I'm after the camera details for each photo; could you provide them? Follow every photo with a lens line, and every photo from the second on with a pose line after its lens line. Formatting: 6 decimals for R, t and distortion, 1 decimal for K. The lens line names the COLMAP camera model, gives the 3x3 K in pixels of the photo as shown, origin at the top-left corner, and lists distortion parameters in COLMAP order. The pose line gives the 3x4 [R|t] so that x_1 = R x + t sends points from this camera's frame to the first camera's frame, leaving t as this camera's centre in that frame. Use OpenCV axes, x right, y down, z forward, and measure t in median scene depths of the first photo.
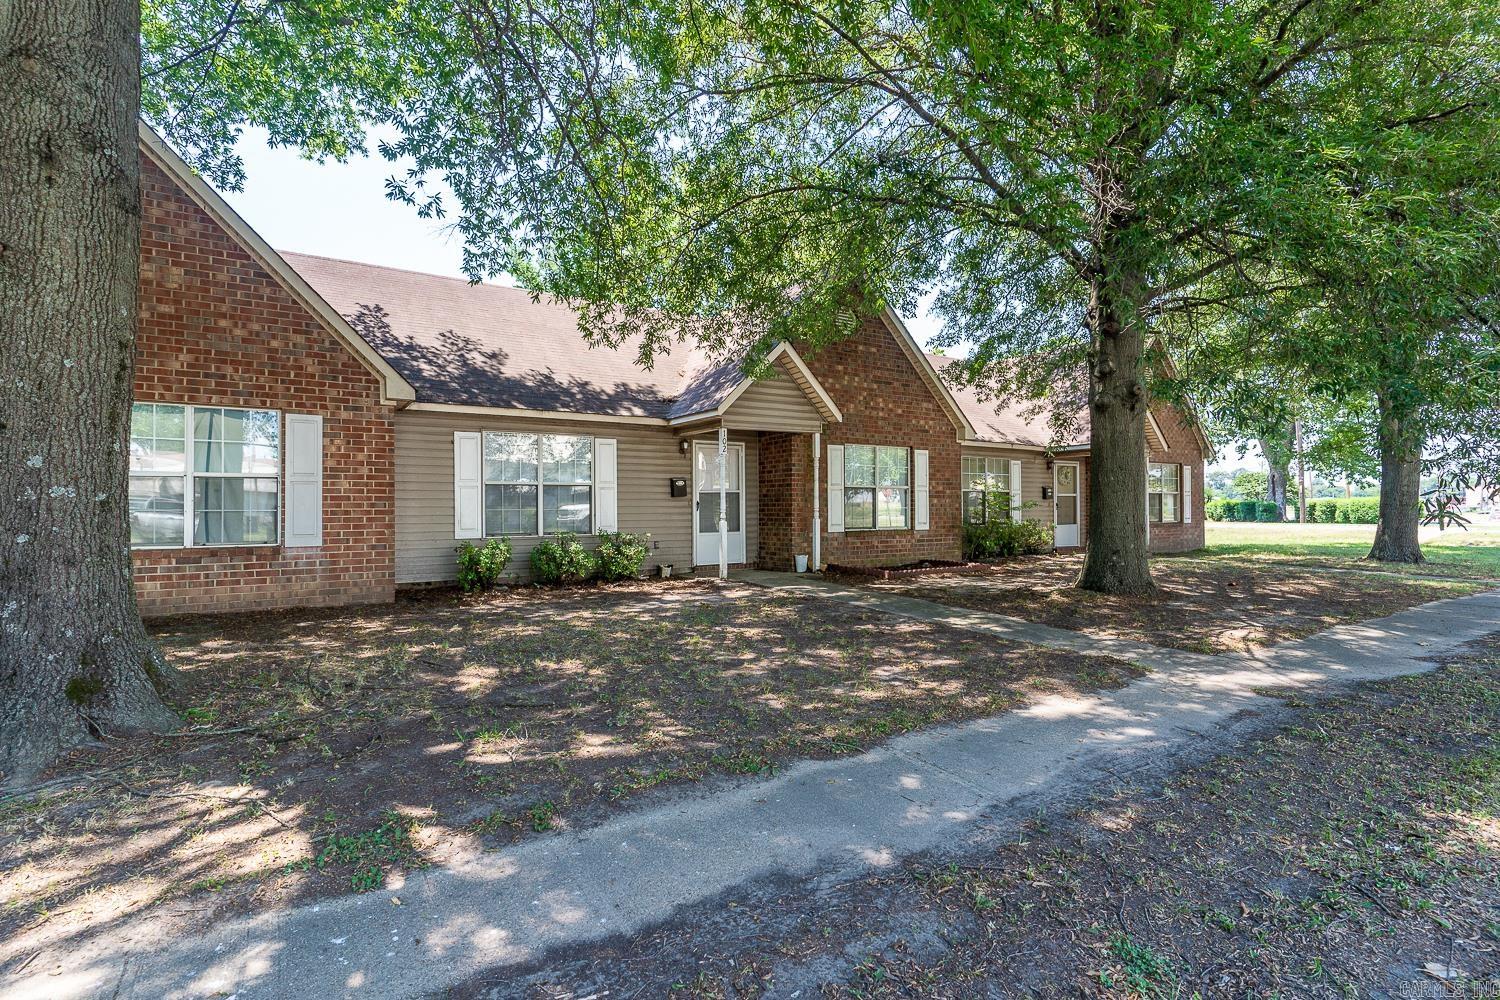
lens RADIAL K [[714.7, 0, 750.0], [0, 714.7, 500.0], [0, 0, 1]] dist [-0.000660, -0.000743]
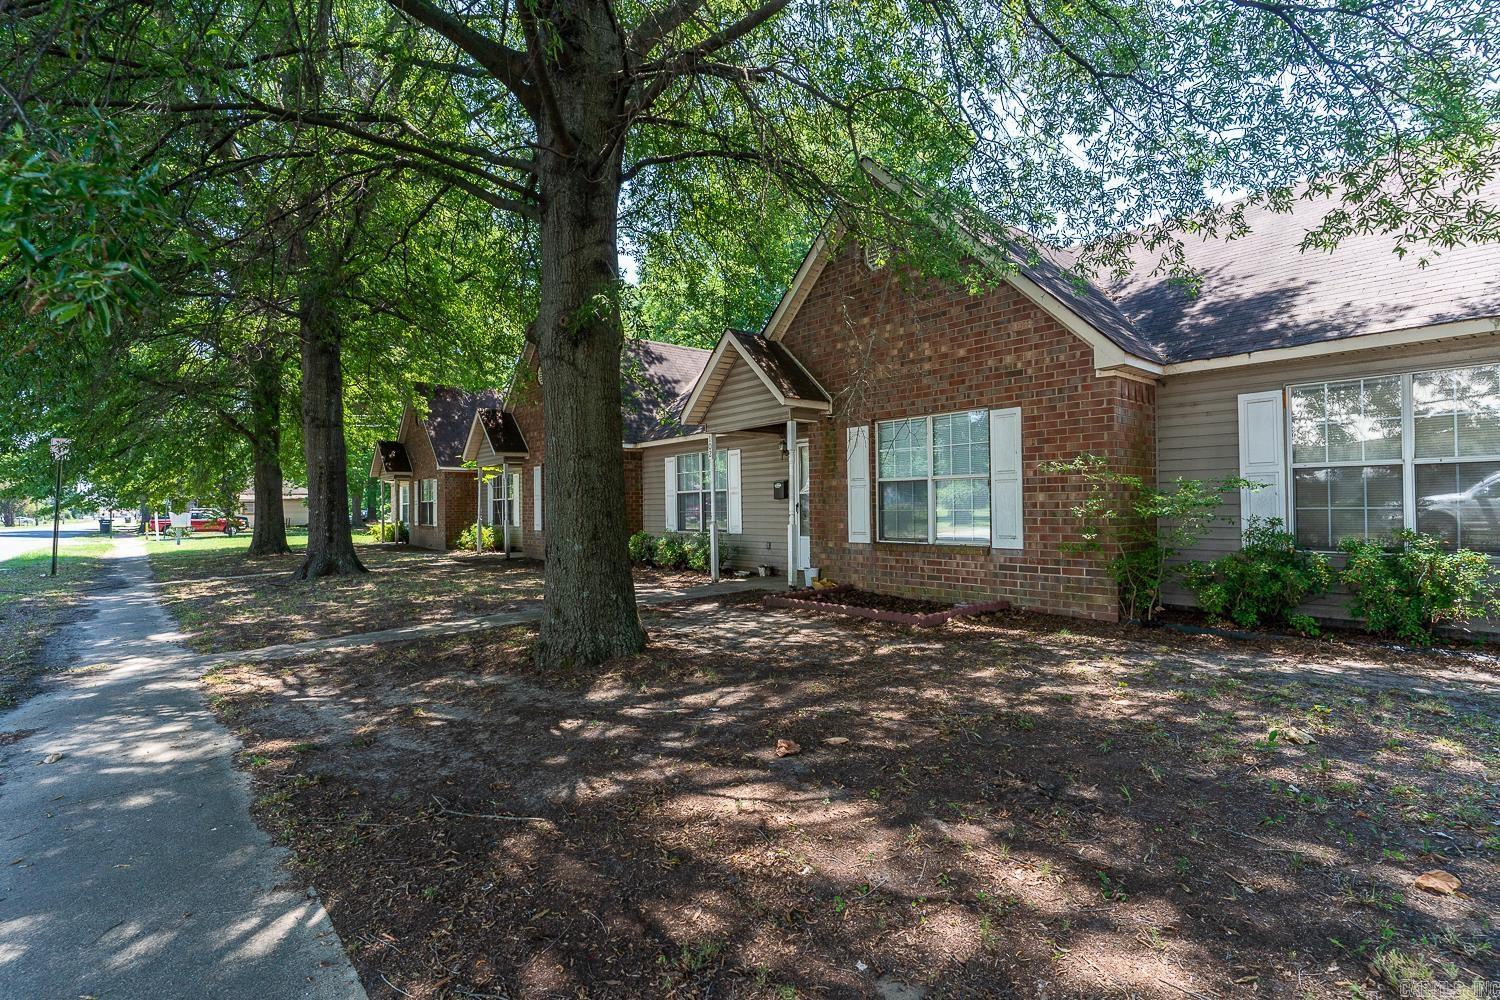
lens RADIAL K [[714.7, 0, 750.0], [0, 714.7, 500.0], [0, 0, 1]] dist [-0.000660, -0.000743]
pose [[0.140279, -0.005356, -0.990097, 0.805648], [0.029877, 0.999553, -0.001175, -0.002698], [0.989661, -0.029416, 0.140377, 0.744757]]
